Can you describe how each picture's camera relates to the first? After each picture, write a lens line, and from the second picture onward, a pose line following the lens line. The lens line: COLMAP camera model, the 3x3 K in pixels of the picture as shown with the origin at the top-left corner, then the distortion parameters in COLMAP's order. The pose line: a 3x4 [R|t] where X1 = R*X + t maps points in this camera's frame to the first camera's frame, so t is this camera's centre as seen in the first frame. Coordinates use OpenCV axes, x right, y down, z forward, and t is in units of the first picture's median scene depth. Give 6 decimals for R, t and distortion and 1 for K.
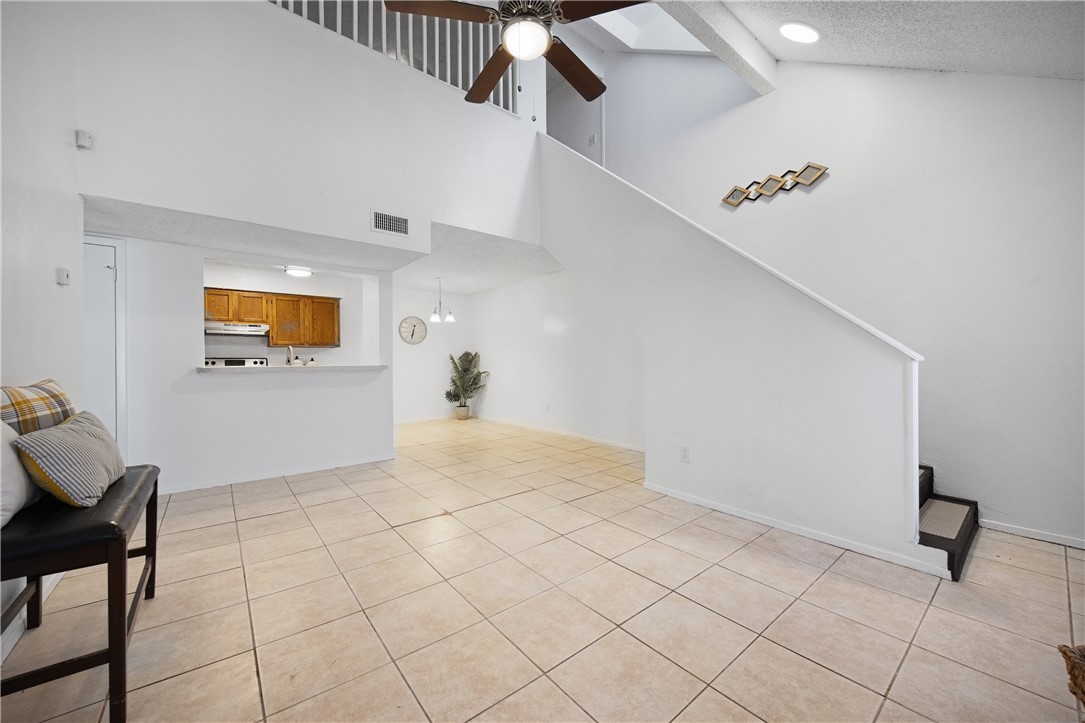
lens RADIAL K [[407.8, 0, 542.5], [0, 407.8, 361.5], [0, 0, 1]] dist [0.000510, -0.000023]
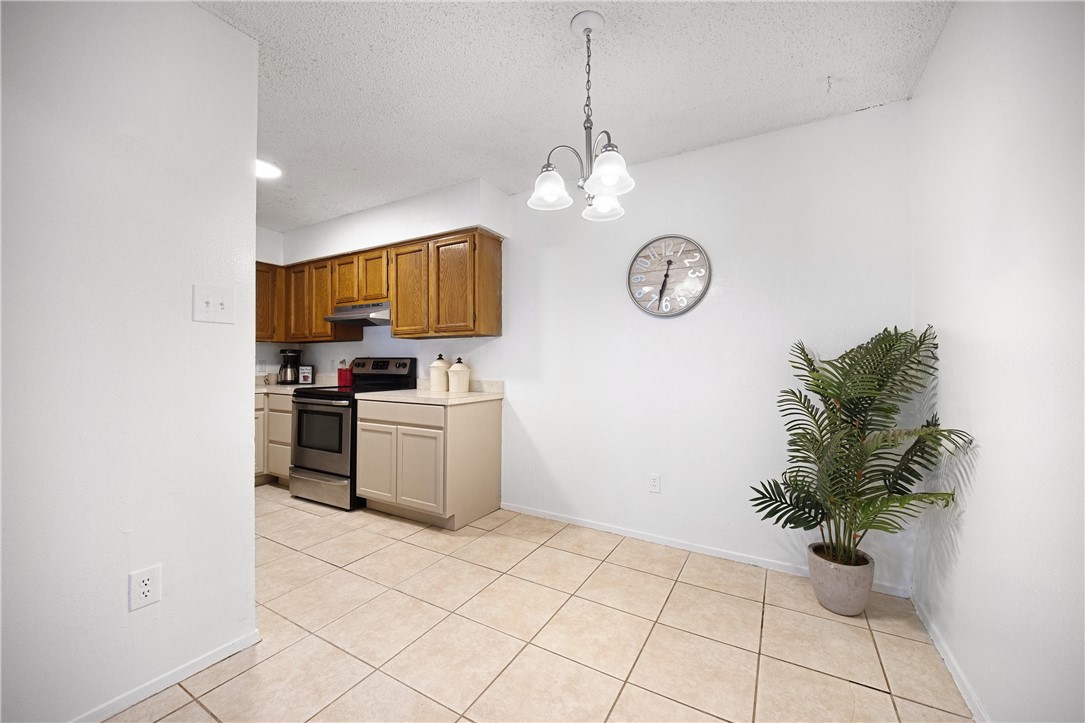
lens RADIAL K [[413.3, 0, 542.5], [0, 413.3, 361.5], [0, 0, 1]] dist [0.000242, -0.000188]
pose [[0.354441, 0.004223, -0.935069, -0.027866], [-0.007670, 0.999969, 0.001609, -0.004194], [0.935047, 0.006602, 0.354463, 0.746145]]
